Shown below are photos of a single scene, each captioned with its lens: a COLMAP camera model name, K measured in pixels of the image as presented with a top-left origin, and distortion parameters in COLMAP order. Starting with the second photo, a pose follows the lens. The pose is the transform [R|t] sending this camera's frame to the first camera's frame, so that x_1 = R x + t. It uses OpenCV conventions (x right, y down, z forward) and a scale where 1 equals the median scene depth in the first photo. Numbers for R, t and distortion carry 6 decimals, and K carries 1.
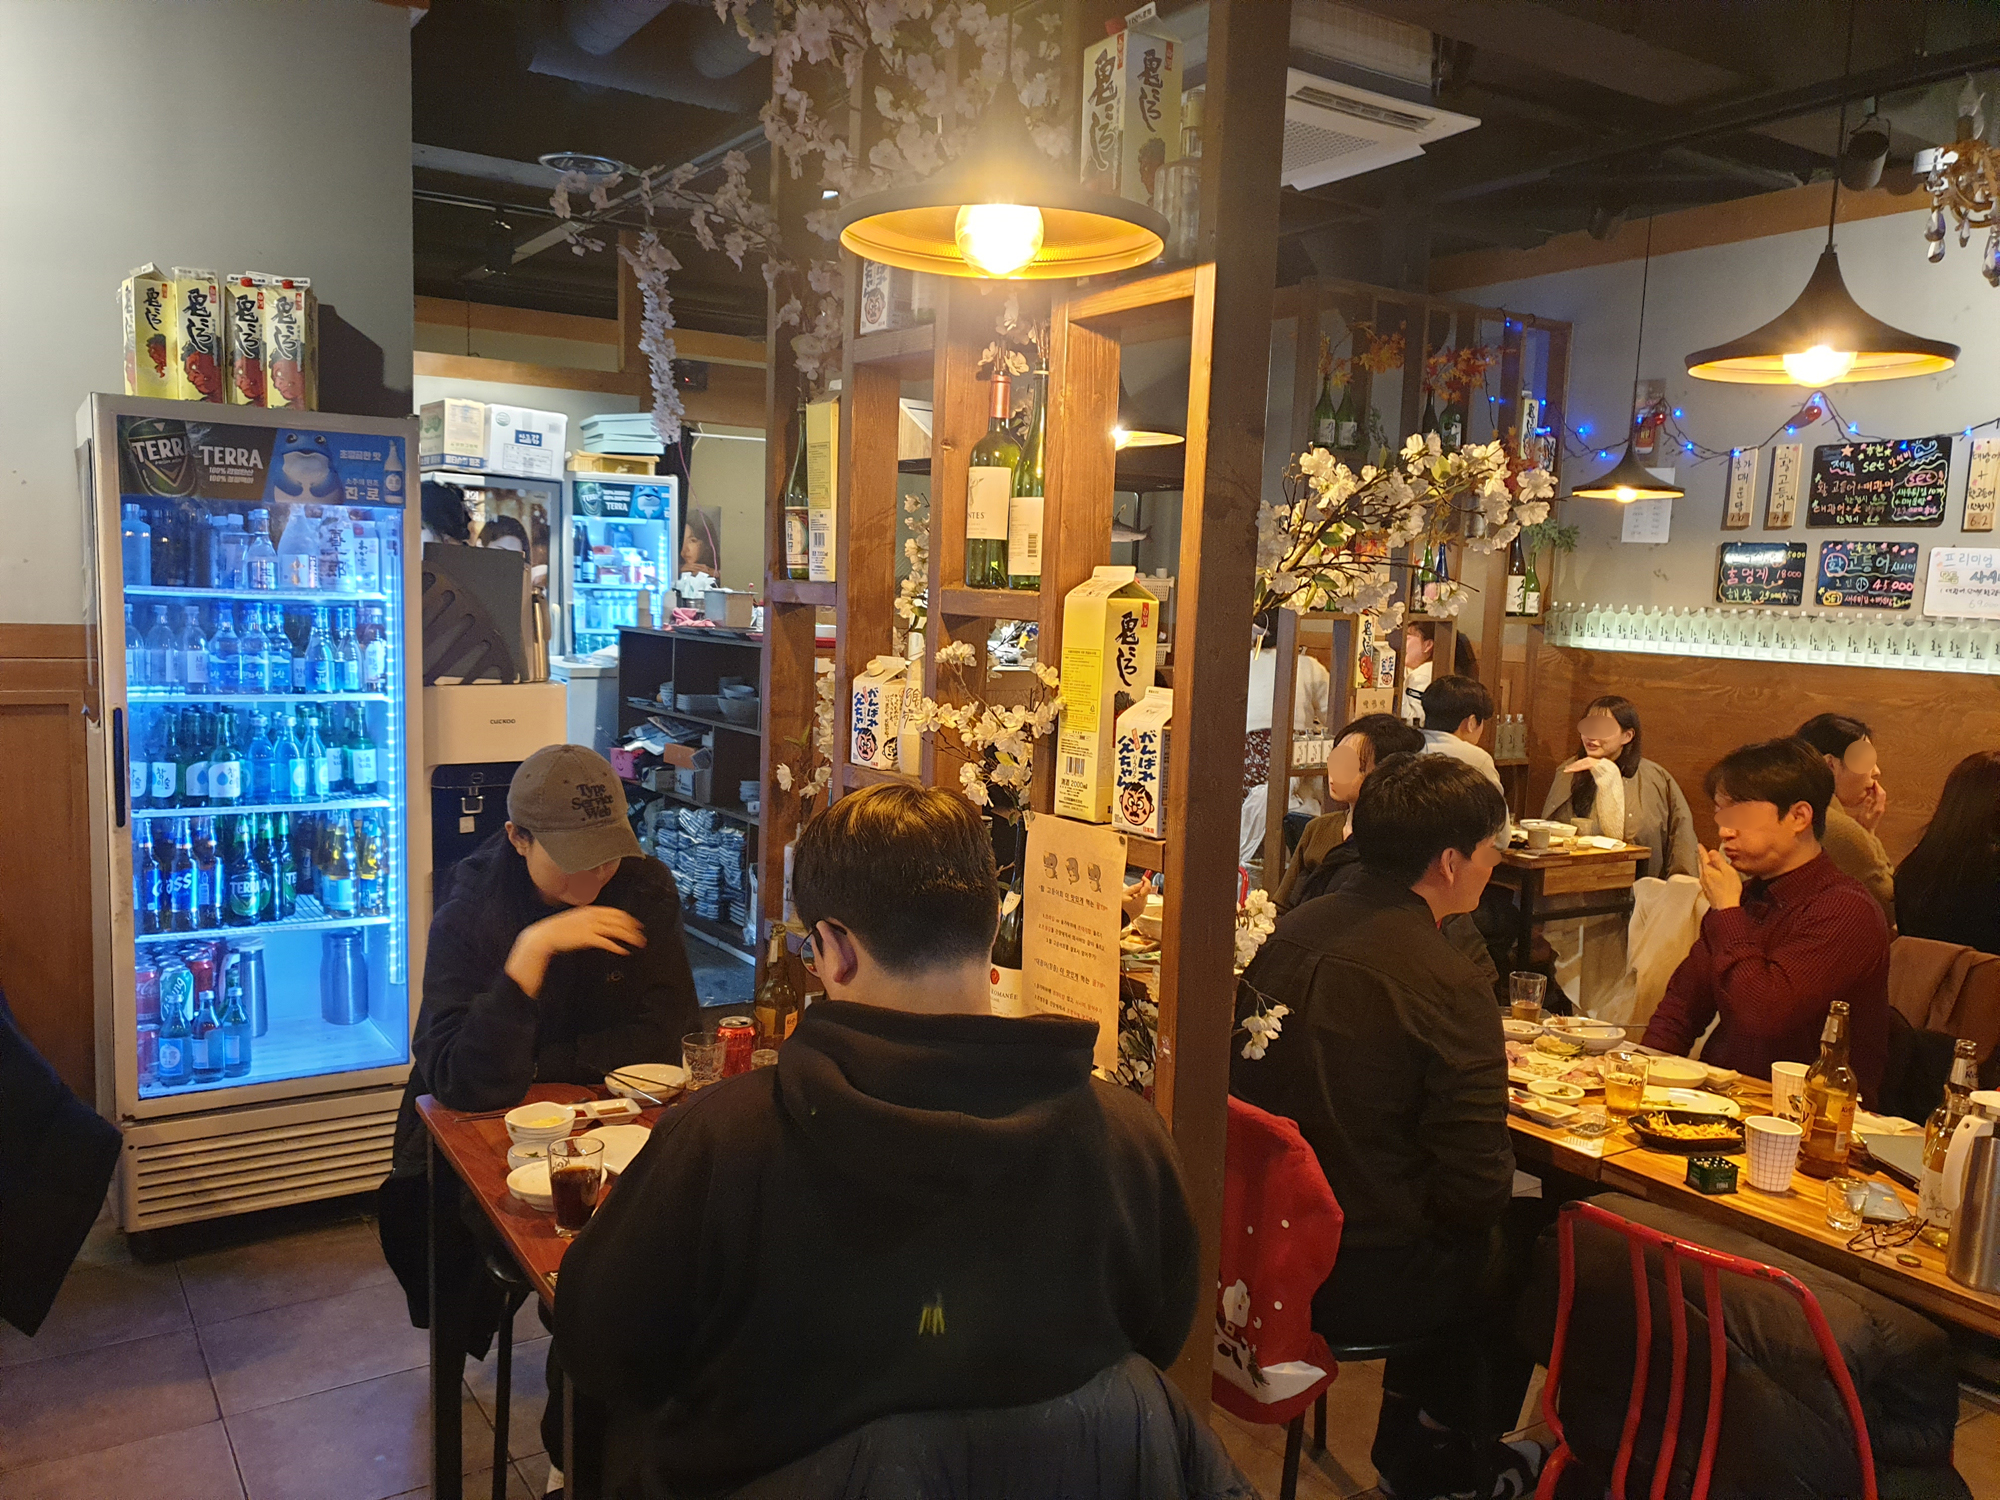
lens RADIAL K [[1543.8, 0, 991.5], [0, 1543.8, 758.7], [0, 0, 1]] dist [-0.003141, 0.000098]
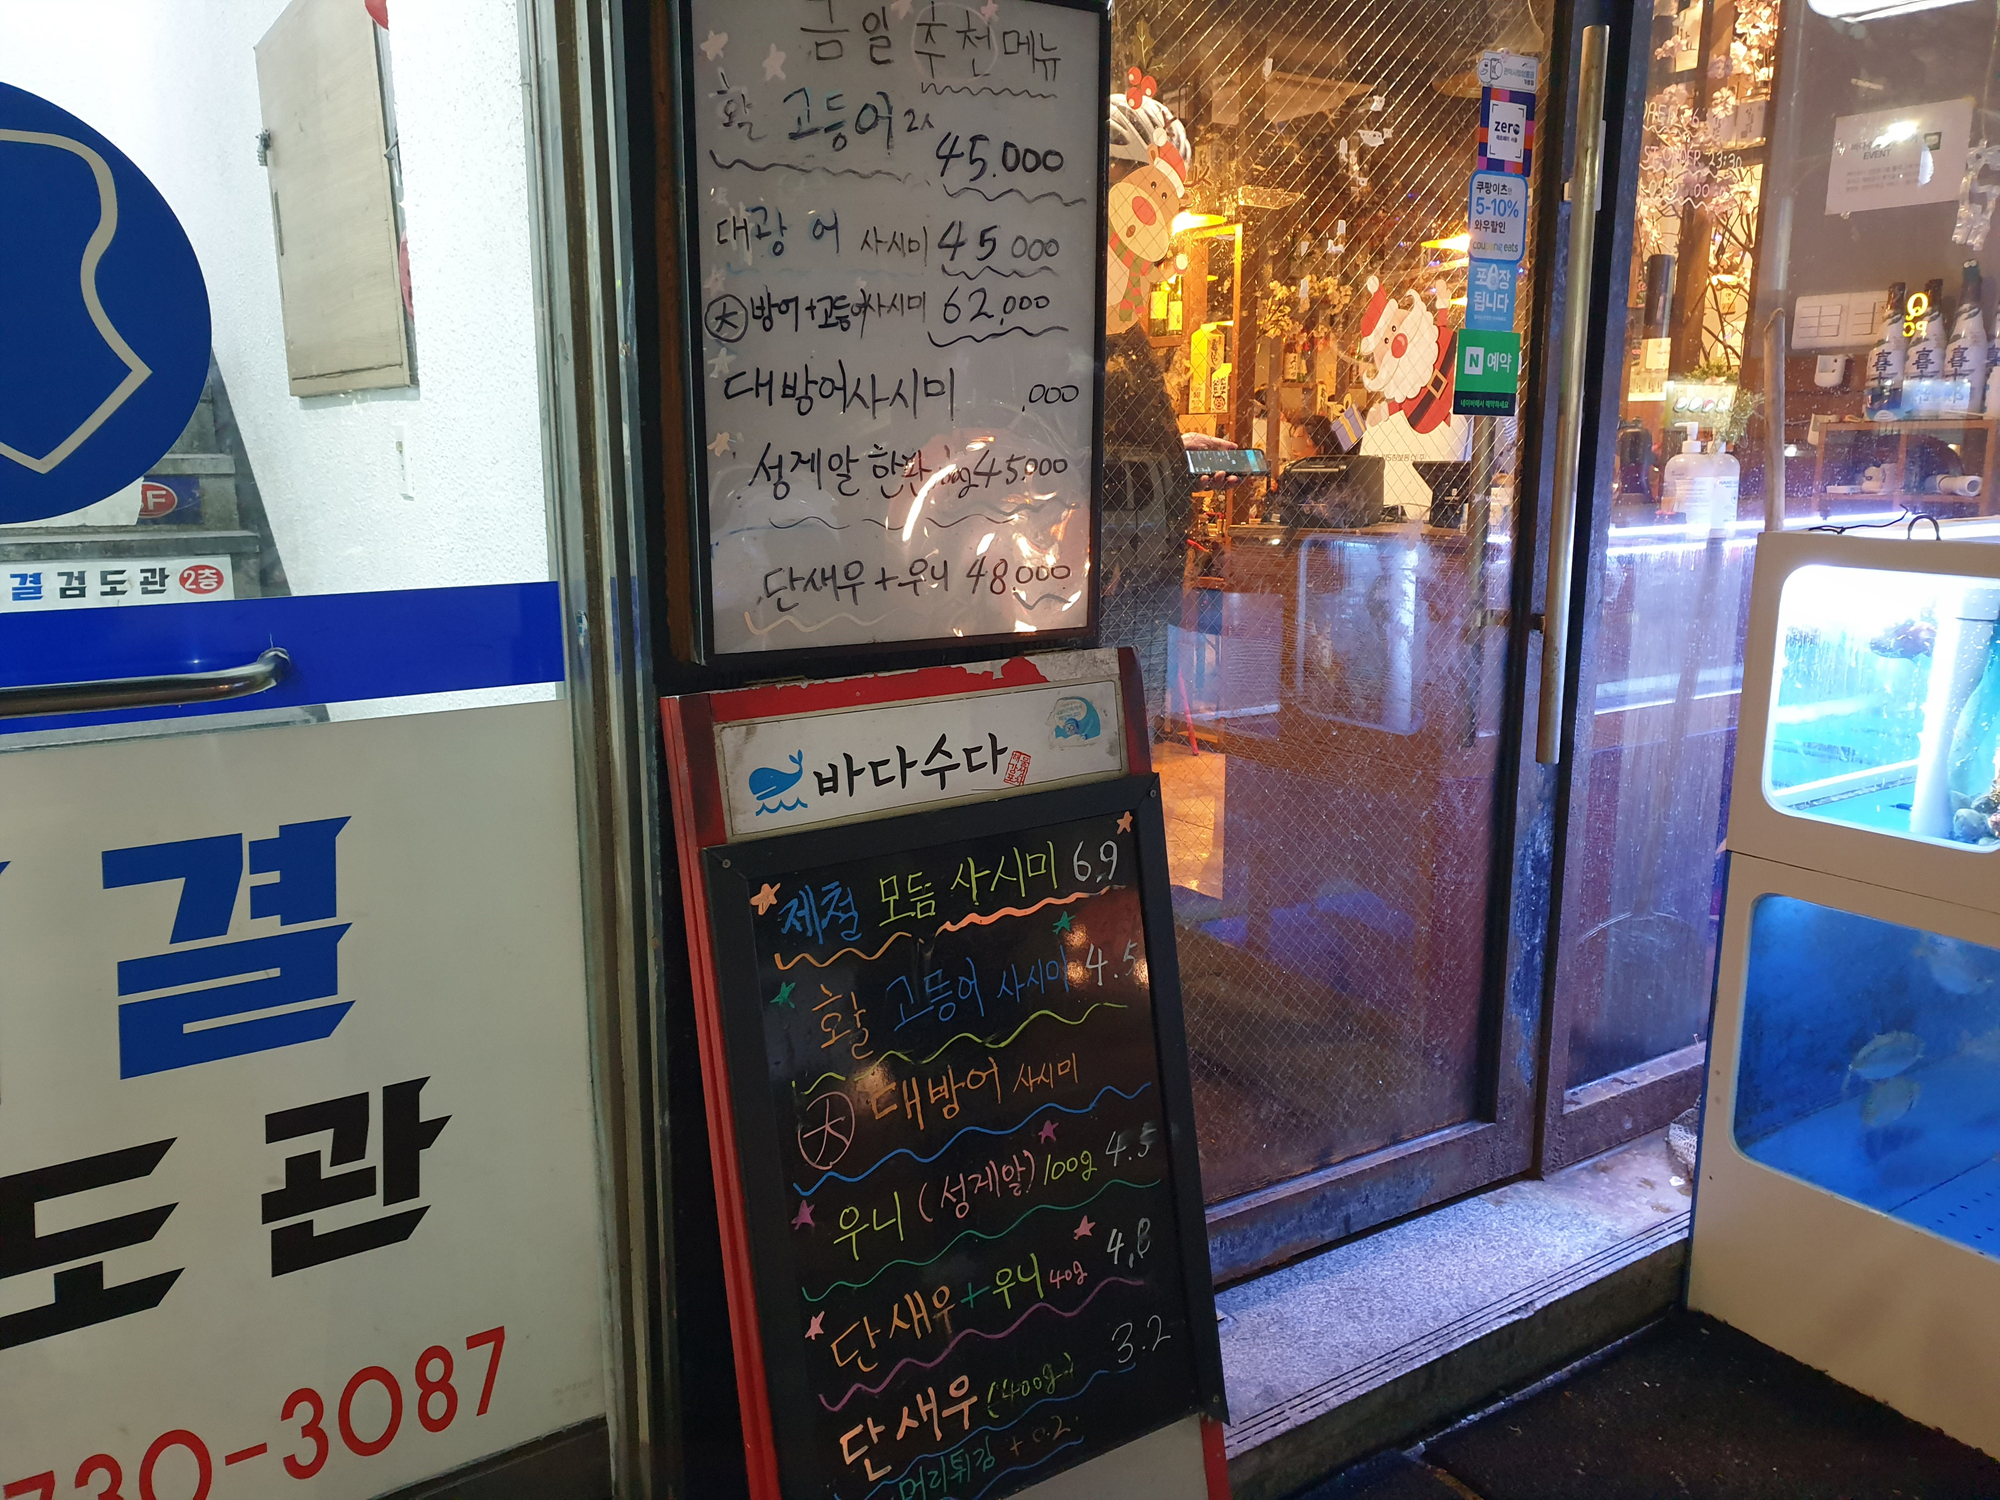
lens RADIAL K [[1543.8, 0, 1009.1], [0, 1543.8, 747.4], [0, 0, 1]] dist [-0.003141, 0.000098]
pose [[0.999189, -0.039026, 0.009885, -0.364077], [0.038002, 0.995356, 0.088441, 0.407530], [-0.013290, -0.087994, 0.996032, -2.014353]]
